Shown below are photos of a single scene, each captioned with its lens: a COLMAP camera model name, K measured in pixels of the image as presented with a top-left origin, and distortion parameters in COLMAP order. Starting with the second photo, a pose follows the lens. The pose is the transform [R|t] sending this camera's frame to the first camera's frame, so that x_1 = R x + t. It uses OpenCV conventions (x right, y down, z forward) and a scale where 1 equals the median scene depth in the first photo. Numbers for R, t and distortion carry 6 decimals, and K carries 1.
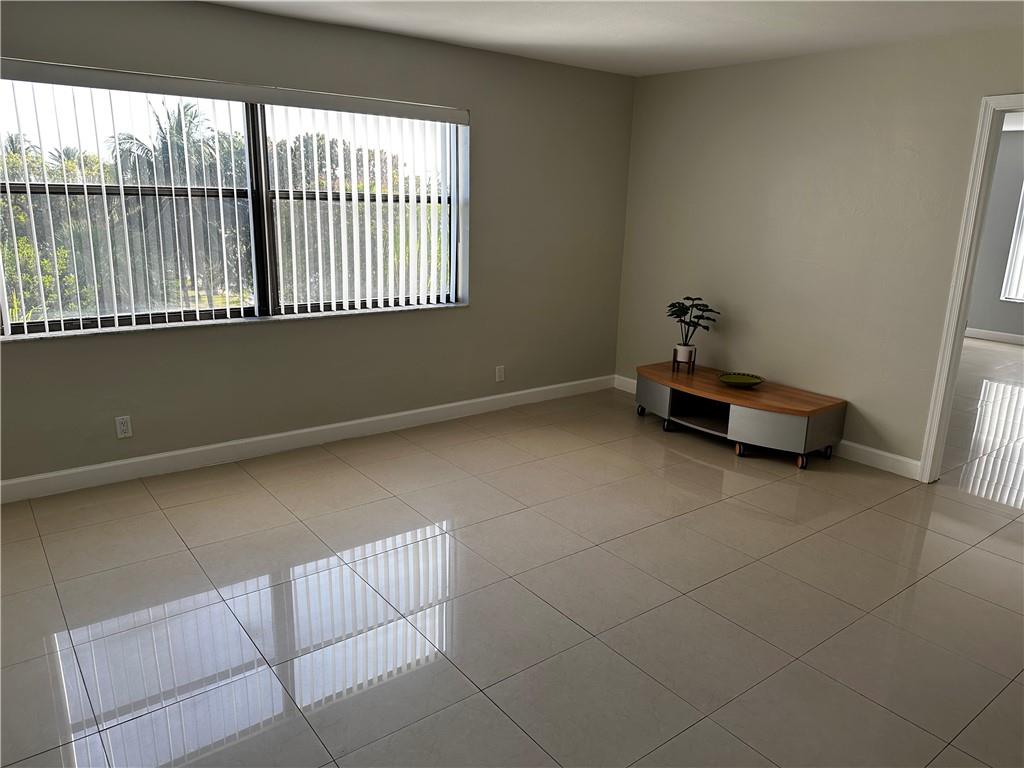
lens RADIAL K [[719.9, 0, 512.0], [0, 719.9, 384.0], [0, 0, 1]] dist [0.068450, -0.050659]
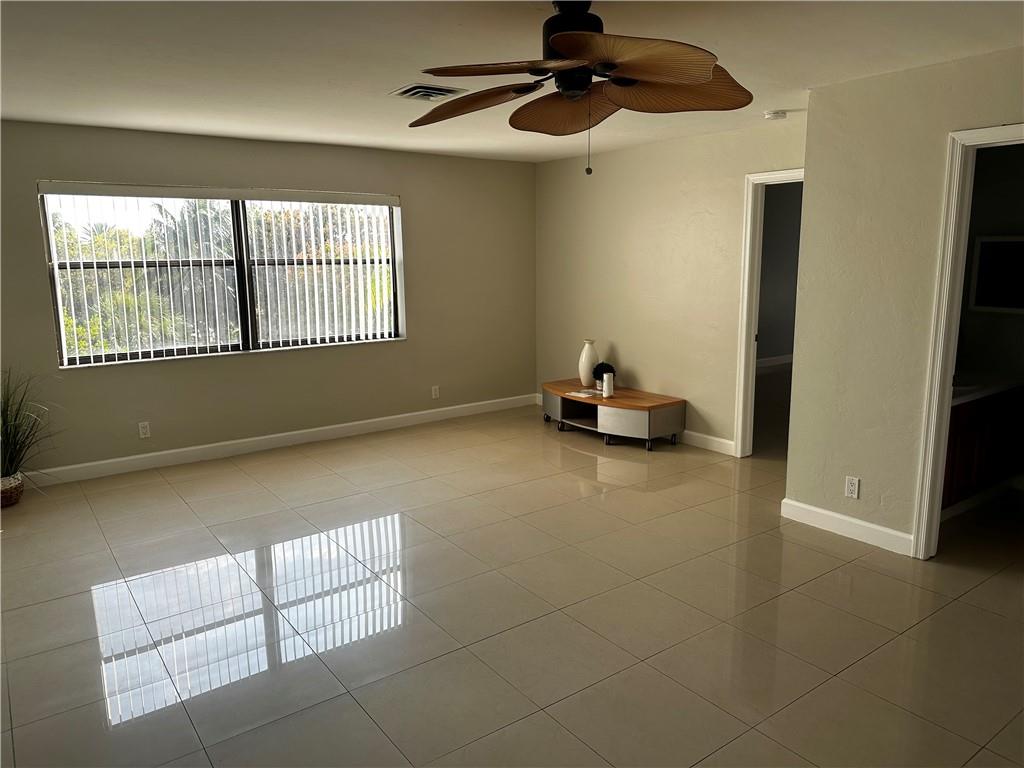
lens RADIAL K [[715.1, 0, 512.0], [0, 715.1, 384.0], [0, 0, 1]] dist [0.034216, -0.000724]
pose [[0.999004, -0.033015, -0.030010, 0.184917], [0.030713, 0.996772, -0.074174, 0.081053], [0.032362, 0.073178, 0.996794, -0.308935]]
